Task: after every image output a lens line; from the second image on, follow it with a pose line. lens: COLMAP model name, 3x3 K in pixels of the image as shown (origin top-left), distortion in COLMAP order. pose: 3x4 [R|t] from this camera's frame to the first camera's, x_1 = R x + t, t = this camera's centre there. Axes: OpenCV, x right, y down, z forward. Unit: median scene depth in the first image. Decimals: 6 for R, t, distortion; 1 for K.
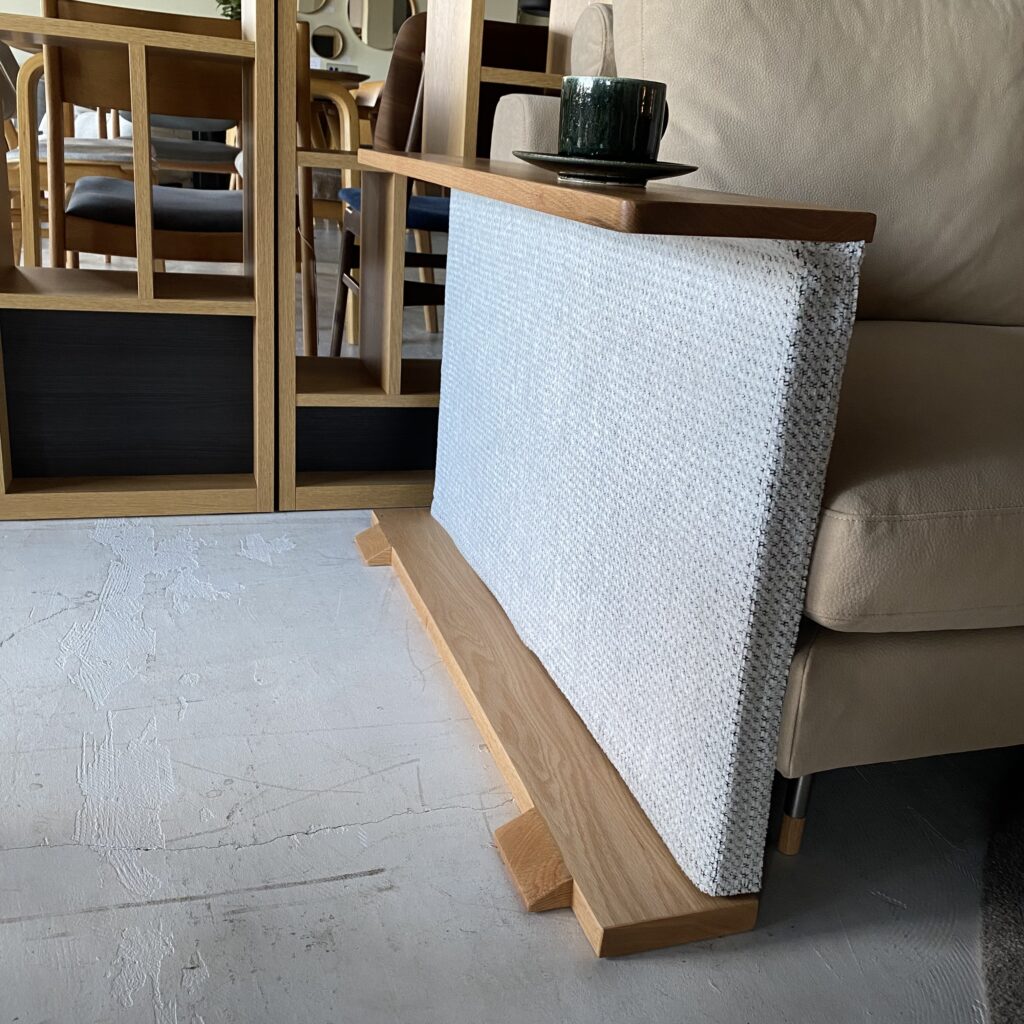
lens RADIAL K [[1020.2, 0, 511.0], [0, 1020.2, 479.4], [0, 0, 1]] dist [-0.000465, 0.012568]
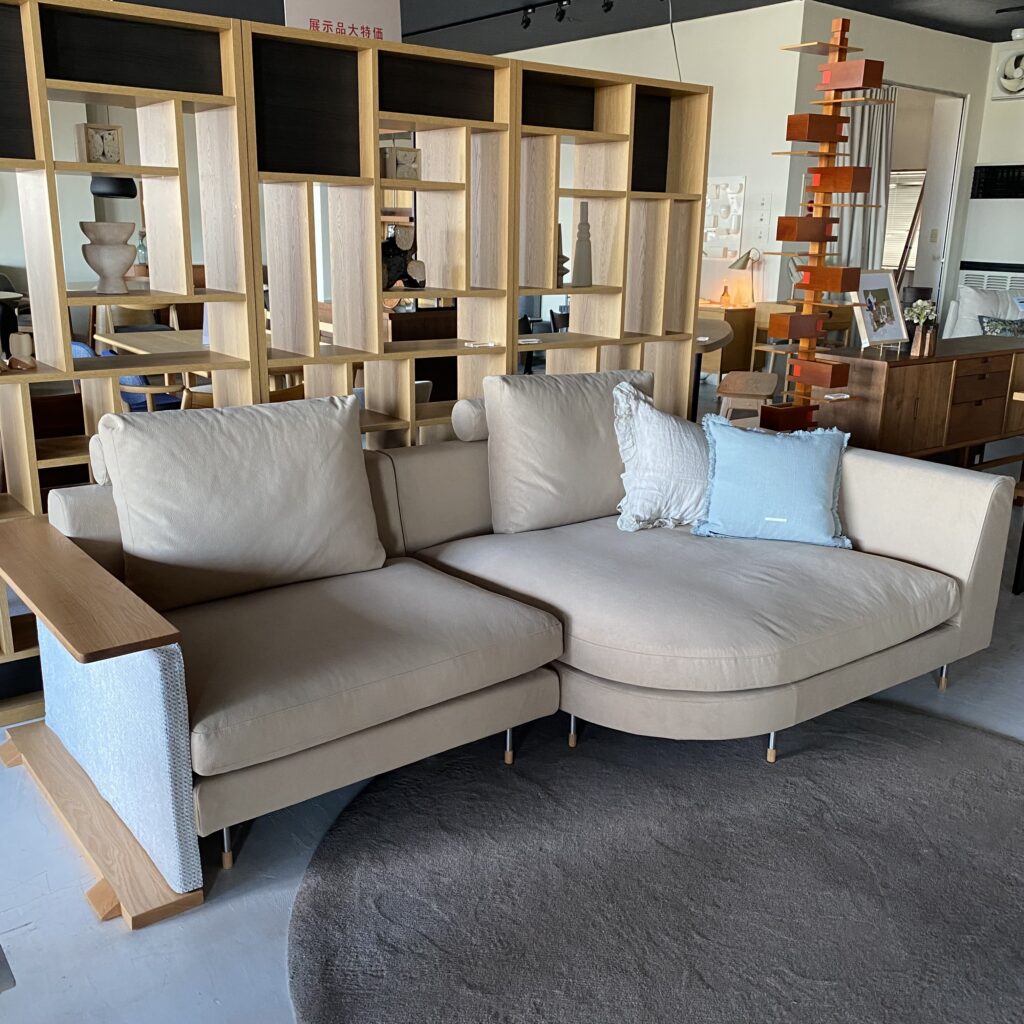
lens RADIAL K [[1026.7, 0, 512.0], [0, 1026.7, 512.0], [0, 0, 1]] dist [0.074949, -0.151612]
pose [[0.938049, -0.145194, 0.314615, 0.226473], [0.155336, 0.987835, -0.007263, -0.263820], [-0.309733, 0.055684, 0.949192, -1.247669]]
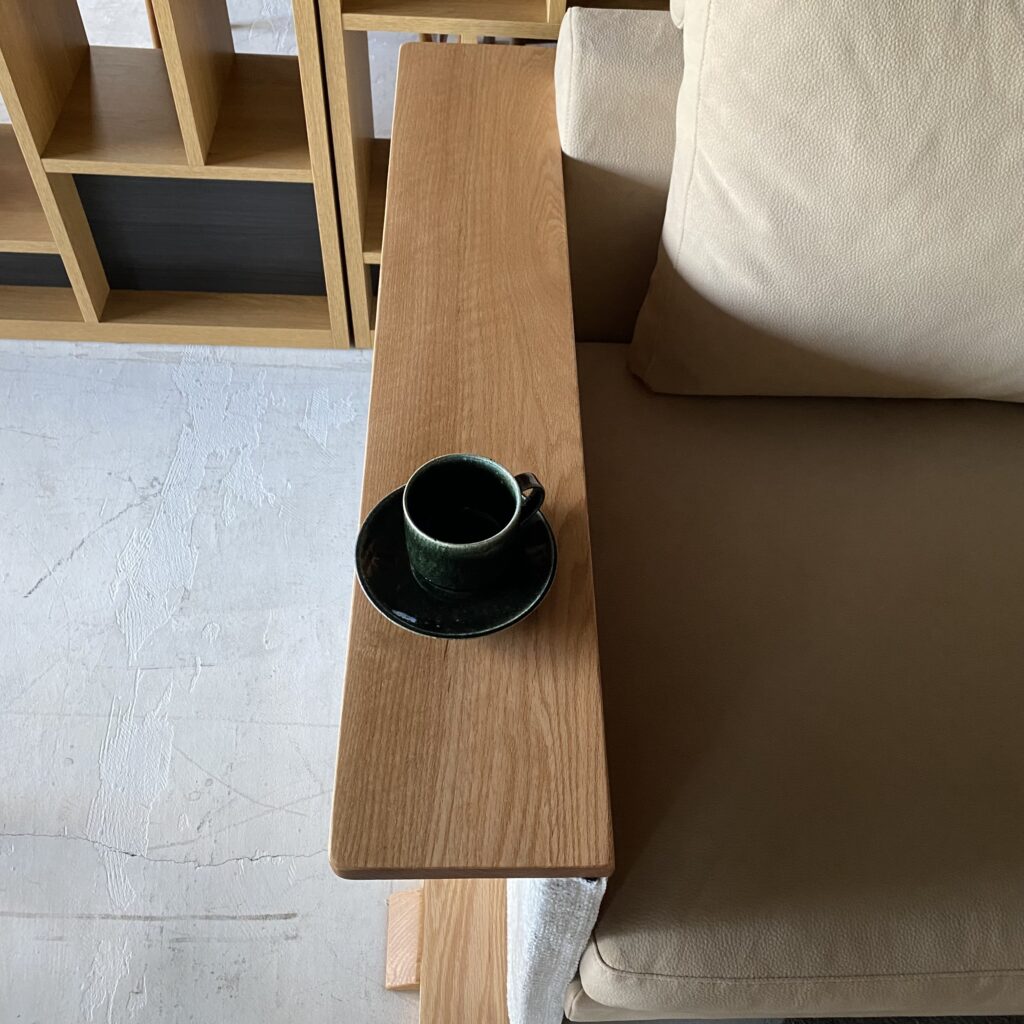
lens RADIAL K [[1016.8, 0, 513.8], [0, 1016.8, 513.1], [0, 0, 1]] dist [0.009863, -0.018663]
pose [[0.962223, 0.201188, -0.183439, 0.226433], [-0.072417, 0.838613, 0.539892, -0.628025], [0.262454, -0.506213, 0.821503, 0.217286]]
